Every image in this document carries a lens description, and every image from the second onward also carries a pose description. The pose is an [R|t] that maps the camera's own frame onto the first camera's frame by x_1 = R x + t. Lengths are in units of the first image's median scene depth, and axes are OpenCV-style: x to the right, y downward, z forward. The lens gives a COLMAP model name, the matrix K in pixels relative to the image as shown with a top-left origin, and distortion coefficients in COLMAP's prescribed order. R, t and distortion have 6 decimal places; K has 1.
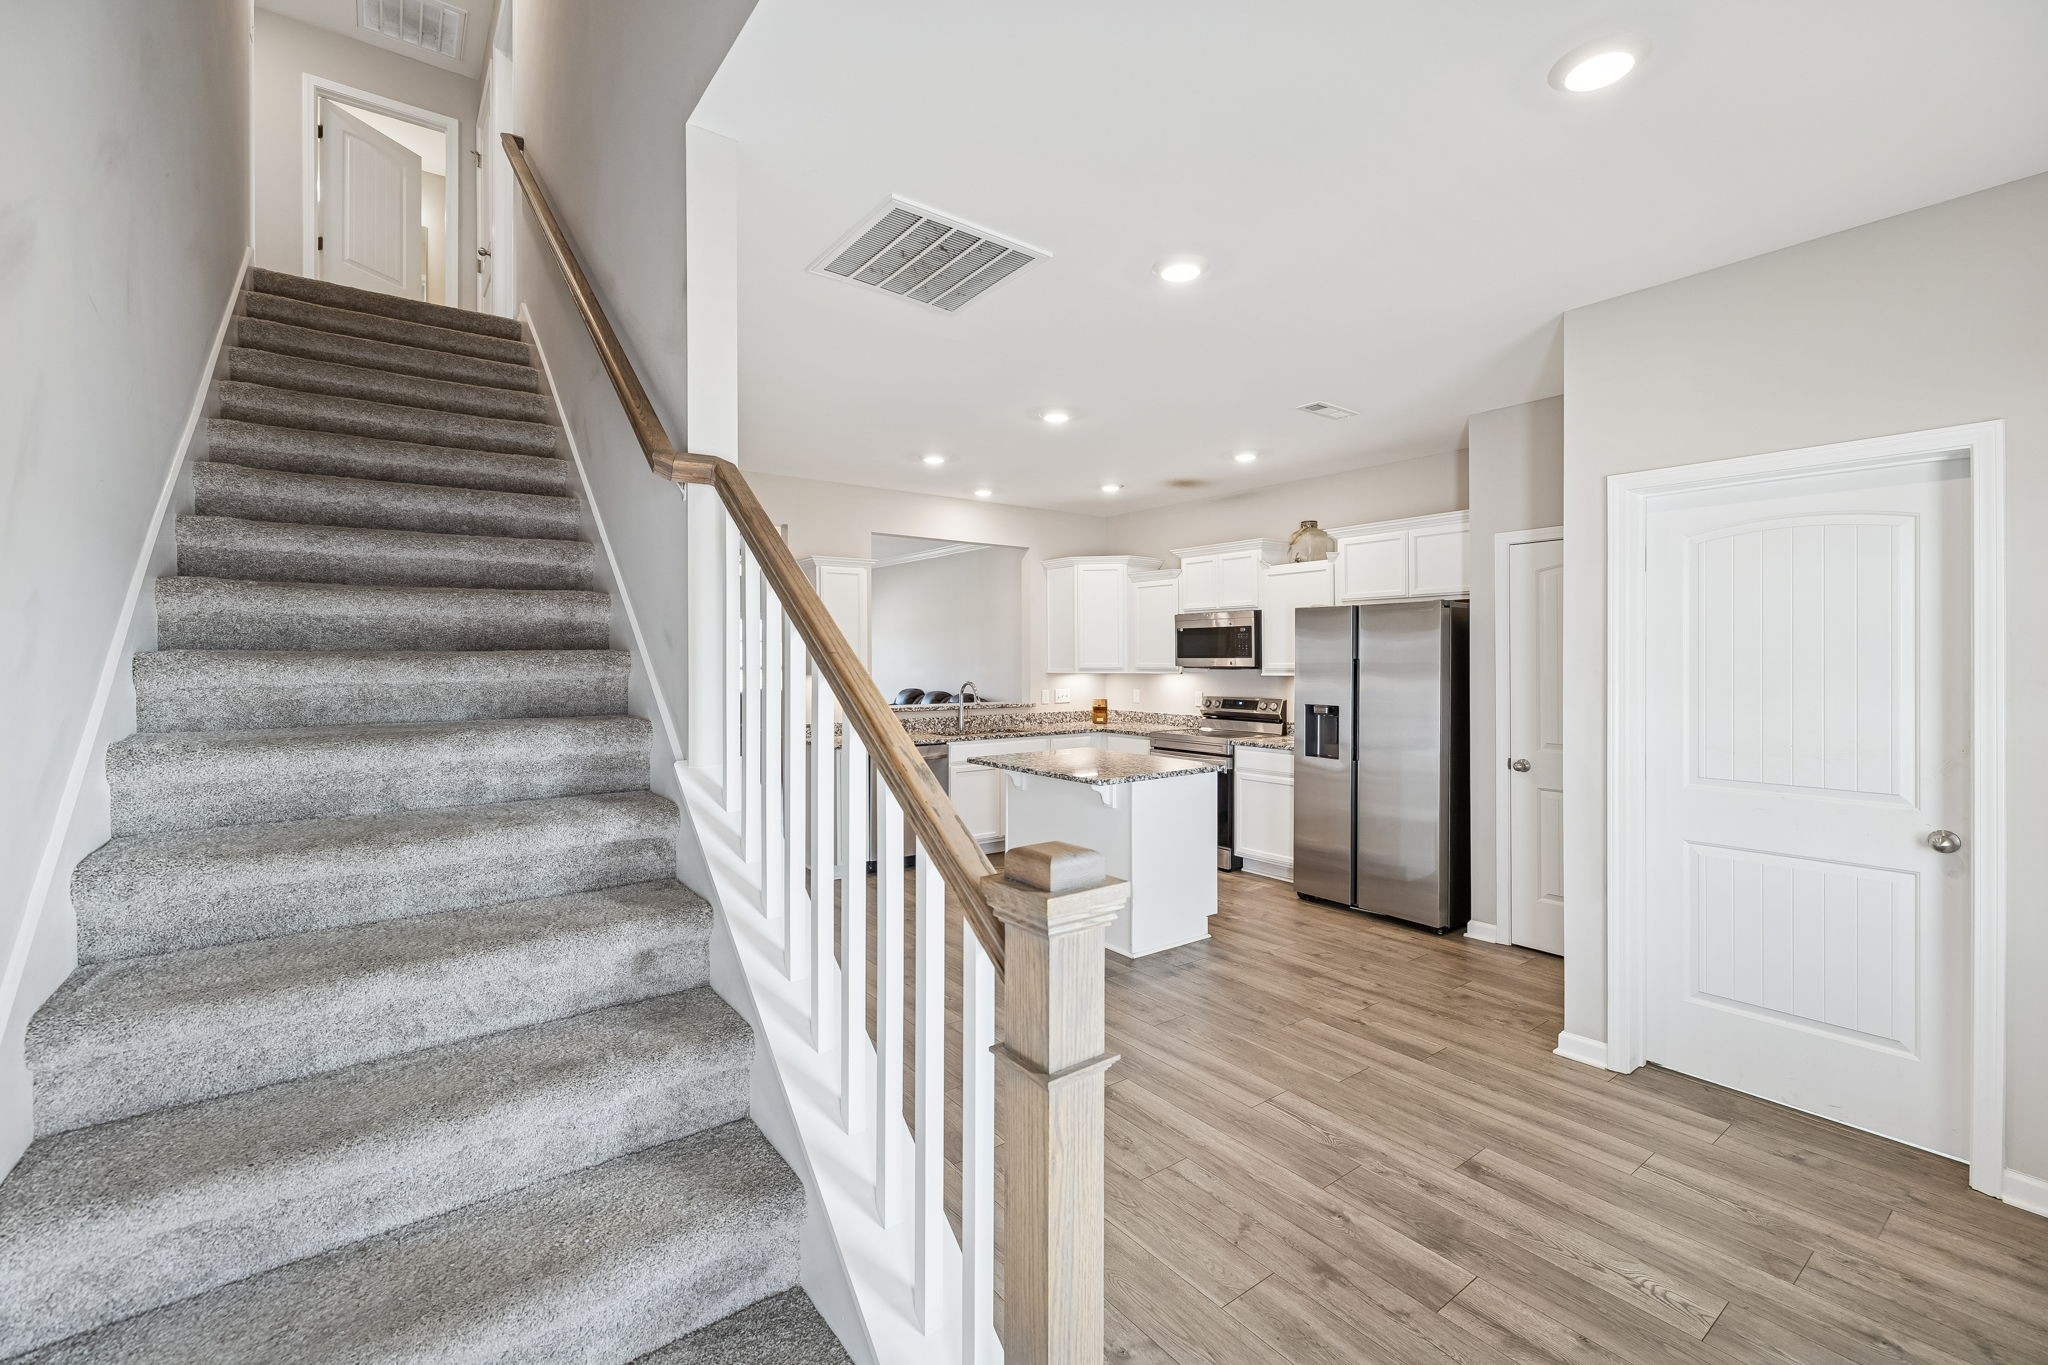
lens RADIAL K [[860.1, 0, 1026.2], [0, 860.1, 666.3], [0, 0, 1]] dist [0.000071, 0.000062]
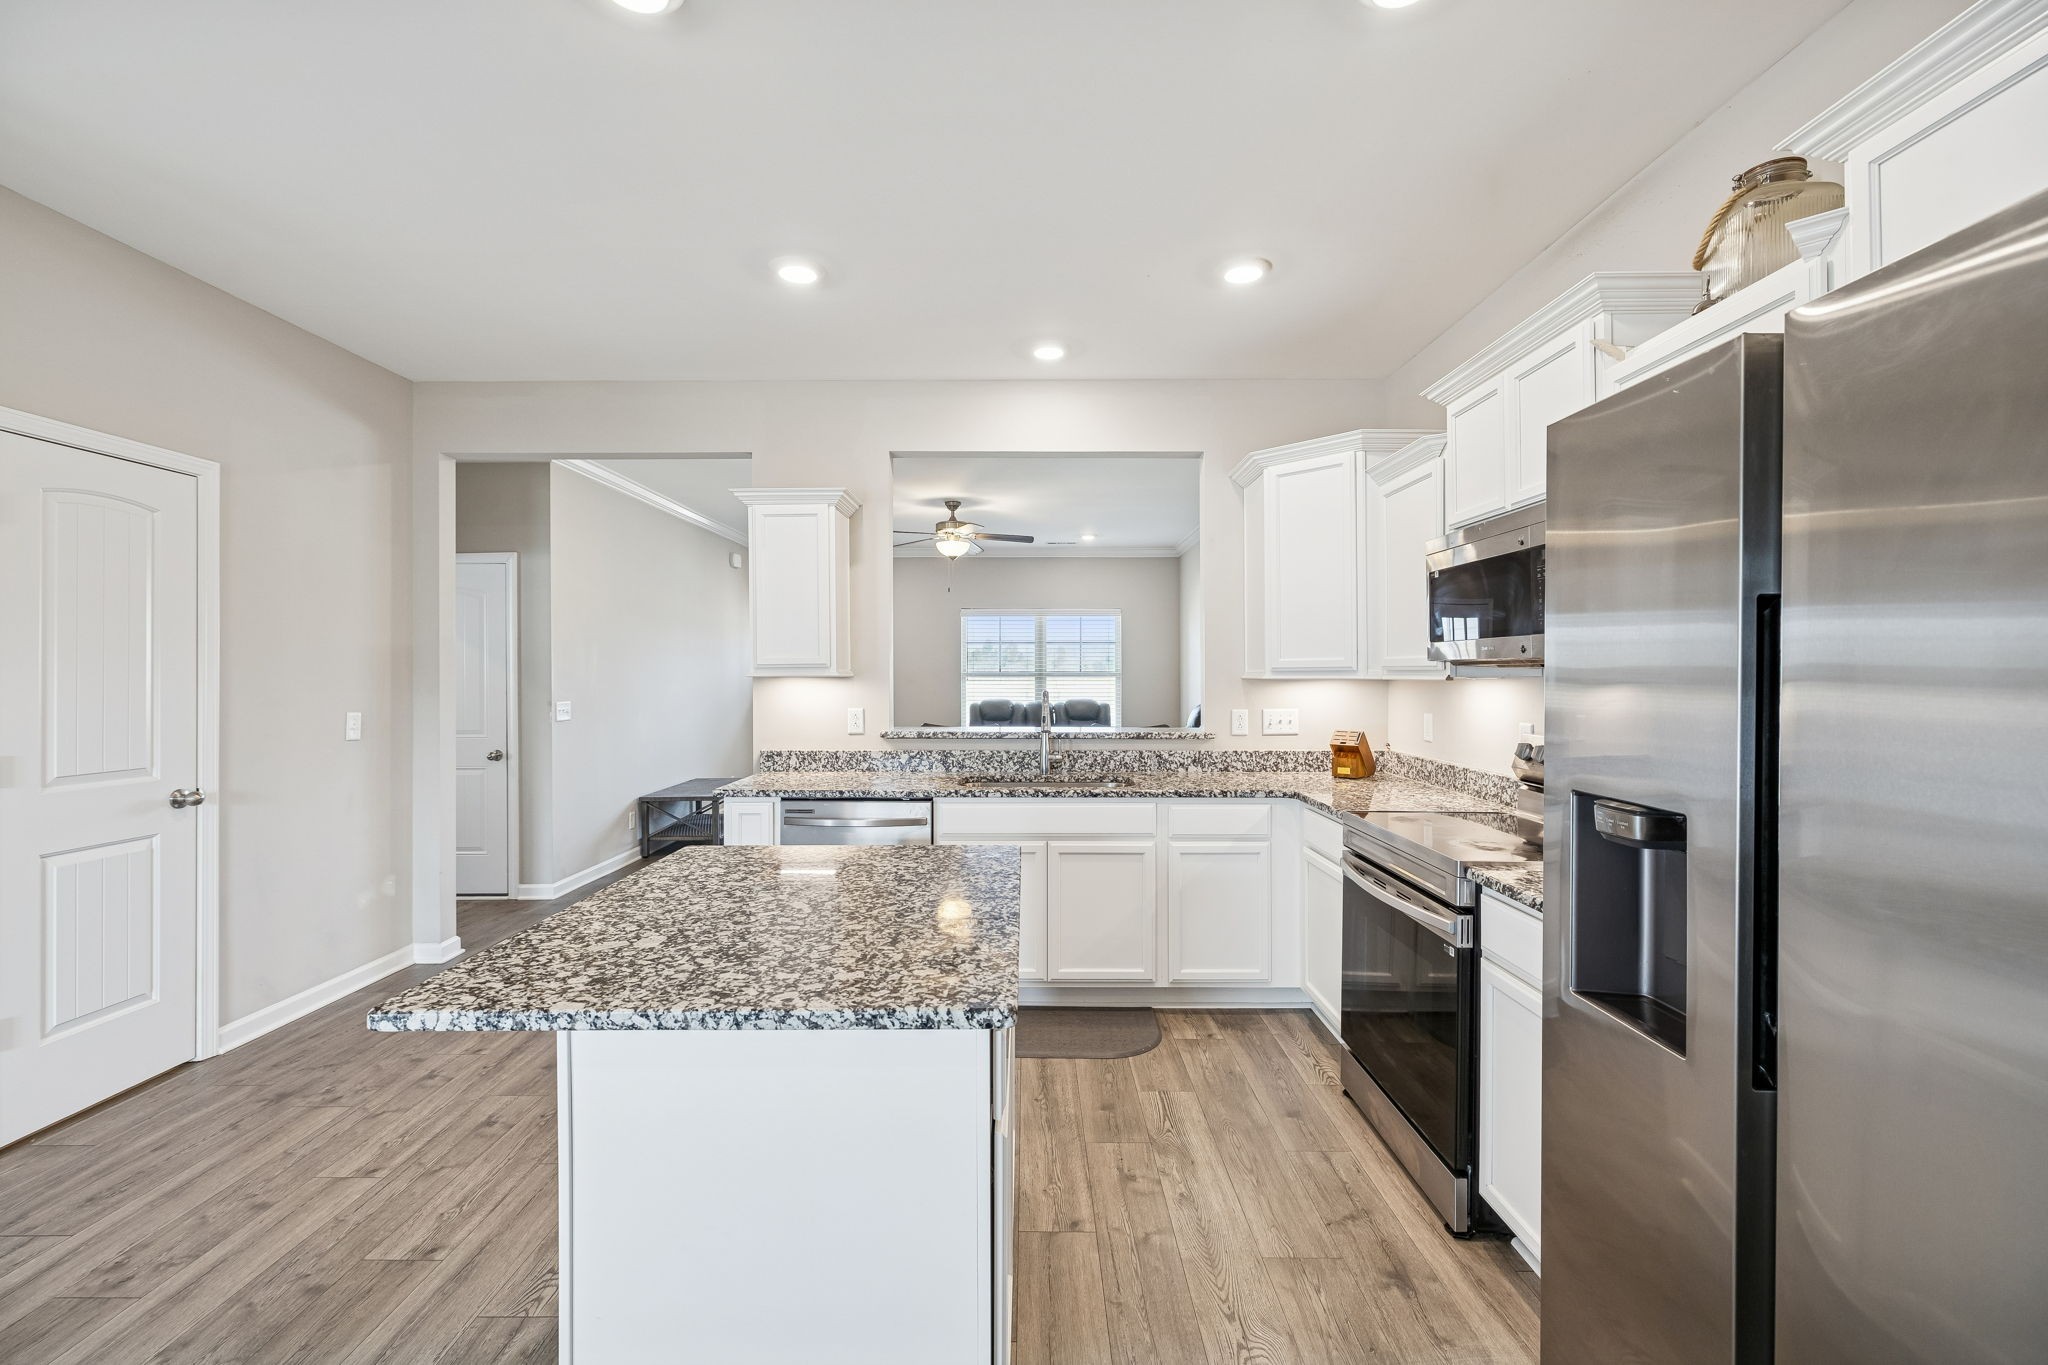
lens RADIAL K [[860.1, 0, 1024.9], [0, 860.1, 676.6], [0, 0, 1]] dist [0.000071, 0.000062]
pose [[0.798701, 0.003528, -0.601718, 0.303396], [-0.004999, 0.999987, -0.000771, 0.009943], [0.601708, 0.003624, 0.798708, 0.608398]]
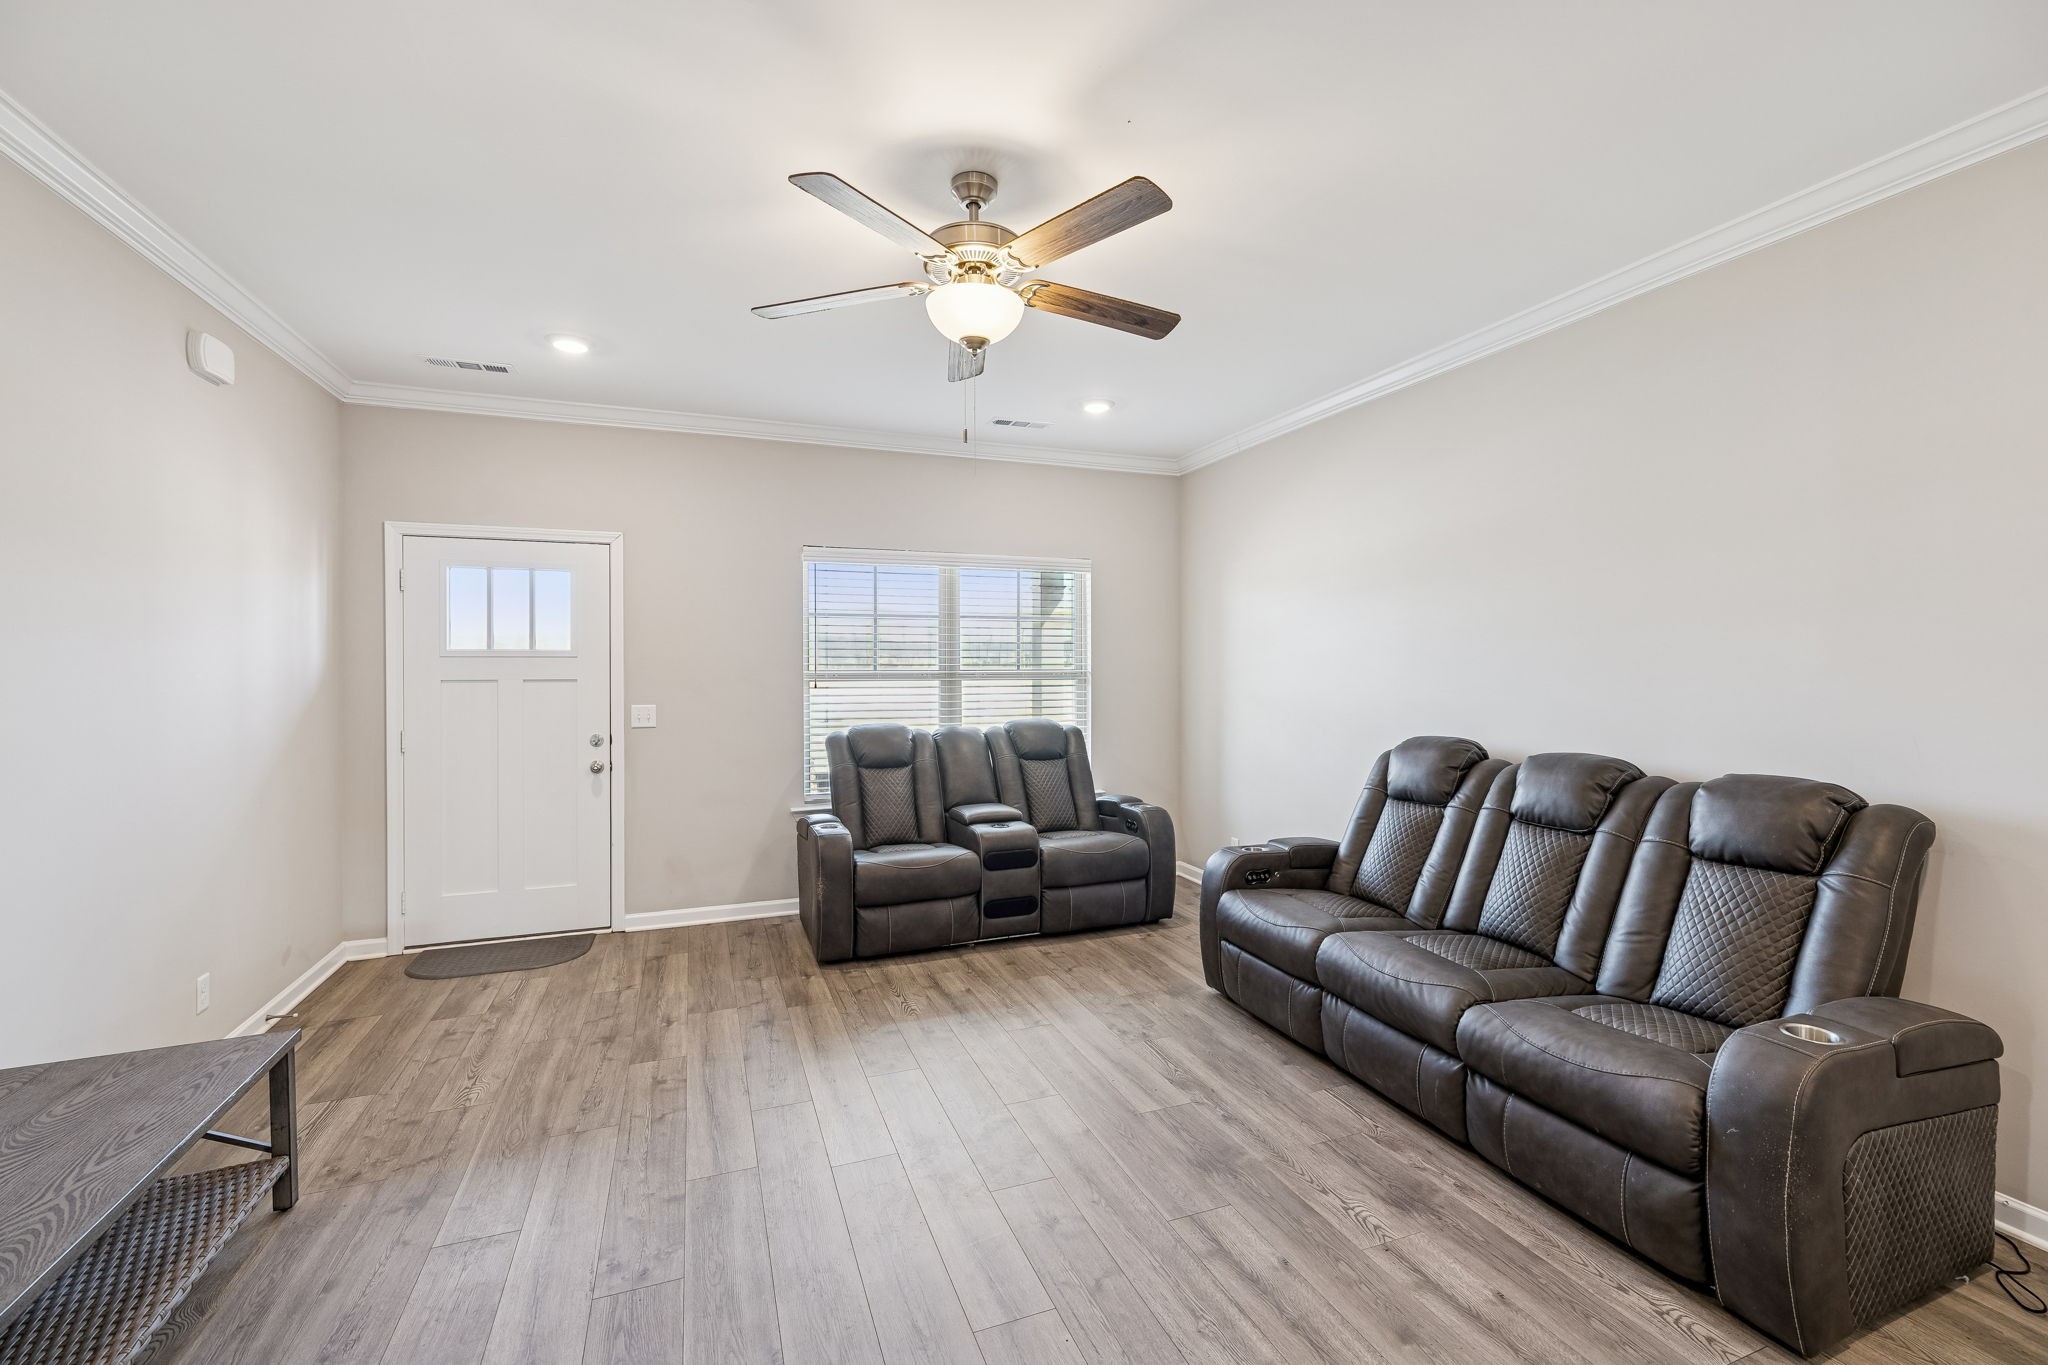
lens RADIAL K [[860.1, 0, 1028.0], [0, 860.1, 672.8], [0, 0, 1]] dist [0.000071, 0.000062]
pose [[0.963358, 0.001526, -0.268216, -0.348541], [-0.001112, 0.999998, 0.001694, 0.000078], [0.268218, -0.001333, 0.963357, 1.105122]]
